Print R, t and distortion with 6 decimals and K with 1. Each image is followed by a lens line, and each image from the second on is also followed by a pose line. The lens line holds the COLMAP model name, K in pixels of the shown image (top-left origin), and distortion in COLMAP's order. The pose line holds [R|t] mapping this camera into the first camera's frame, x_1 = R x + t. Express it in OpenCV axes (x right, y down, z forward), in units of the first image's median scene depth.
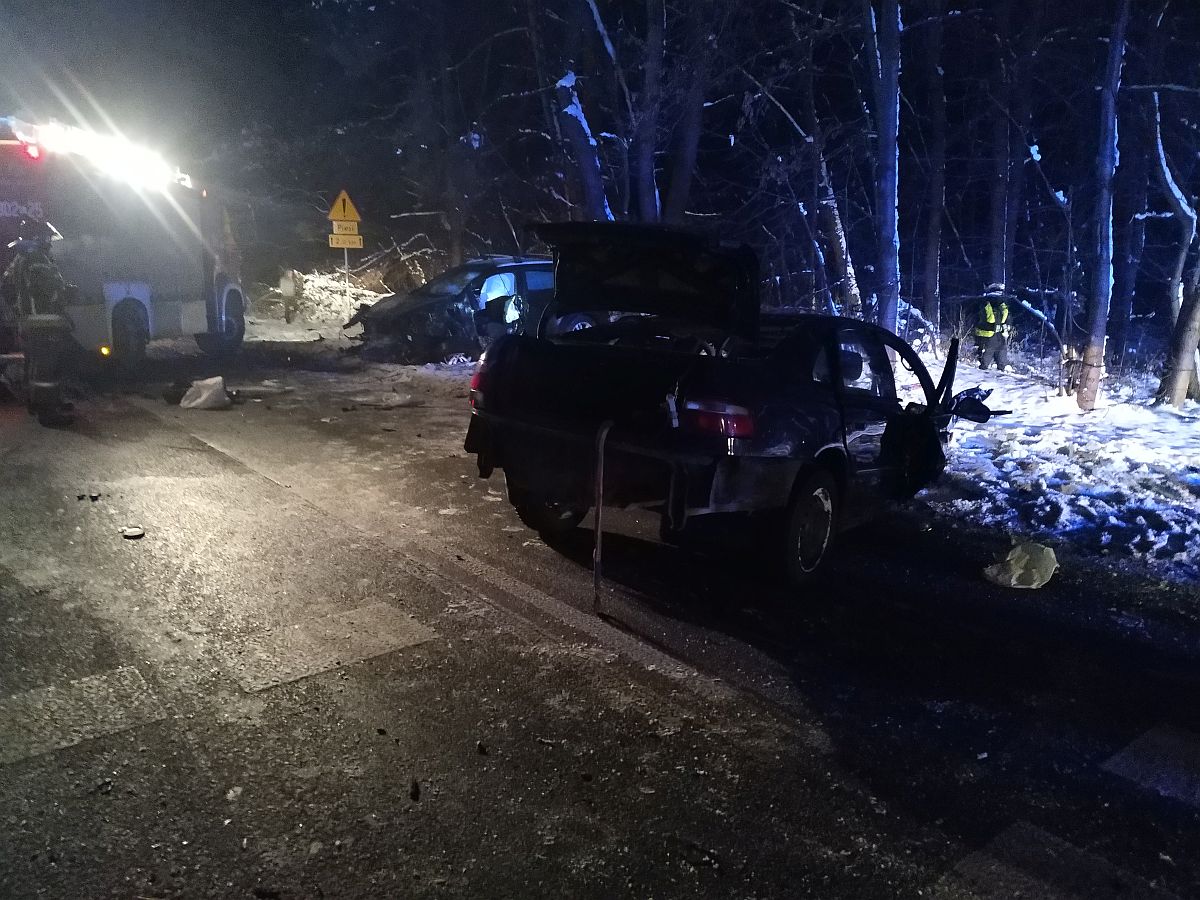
lens RADIAL K [[857.3, 0, 606.3], [0, 857.3, 452.7], [0, 0, 1]] dist [-0.007331, 0.004731]
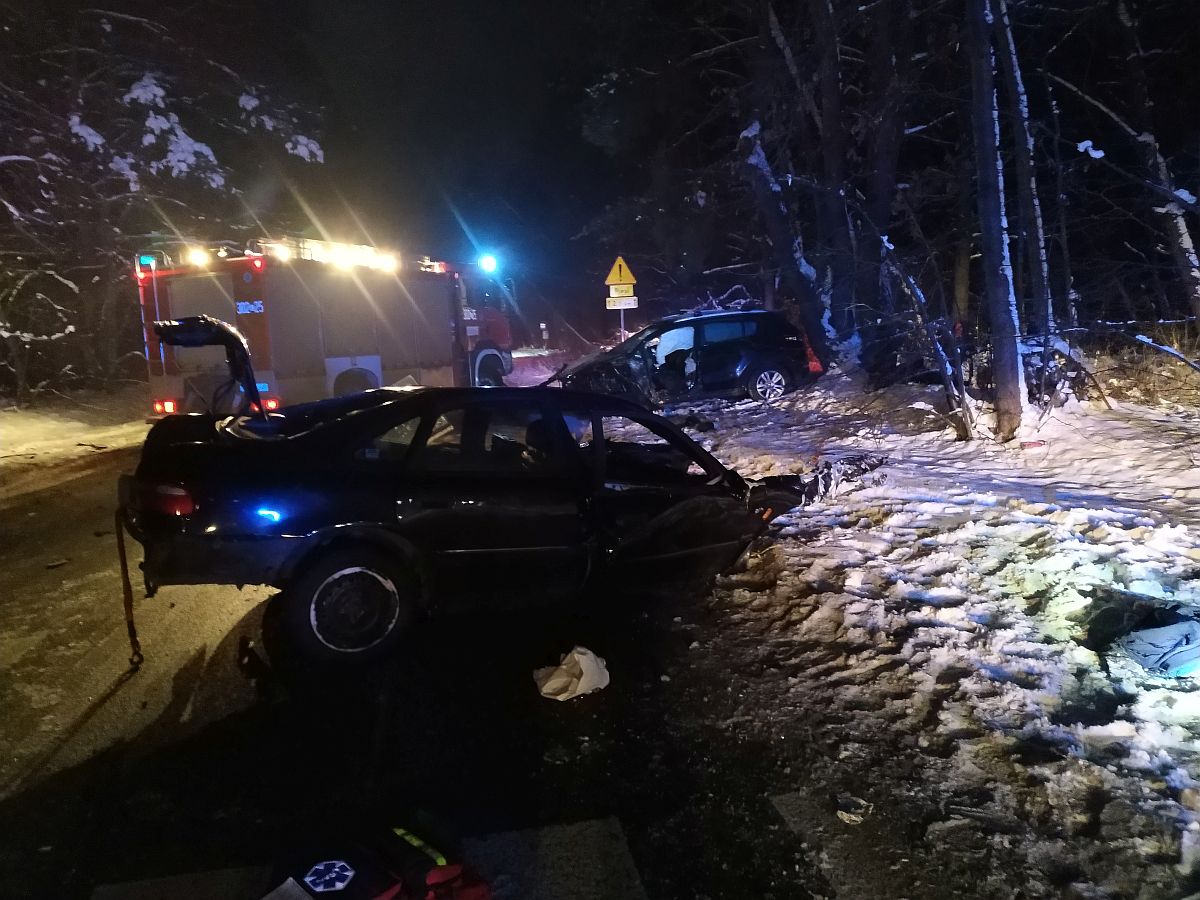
lens RADIAL K [[857.3, 0, 606.1], [0, 857.3, 442.0], [0, 0, 1]] dist [-0.007331, 0.004731]
pose [[0.880308, 0.002029, -0.474399, 0.155382], [-0.032082, 0.997956, -0.055265, -0.008993], [0.473317, 0.063870, 0.878574, 0.042332]]
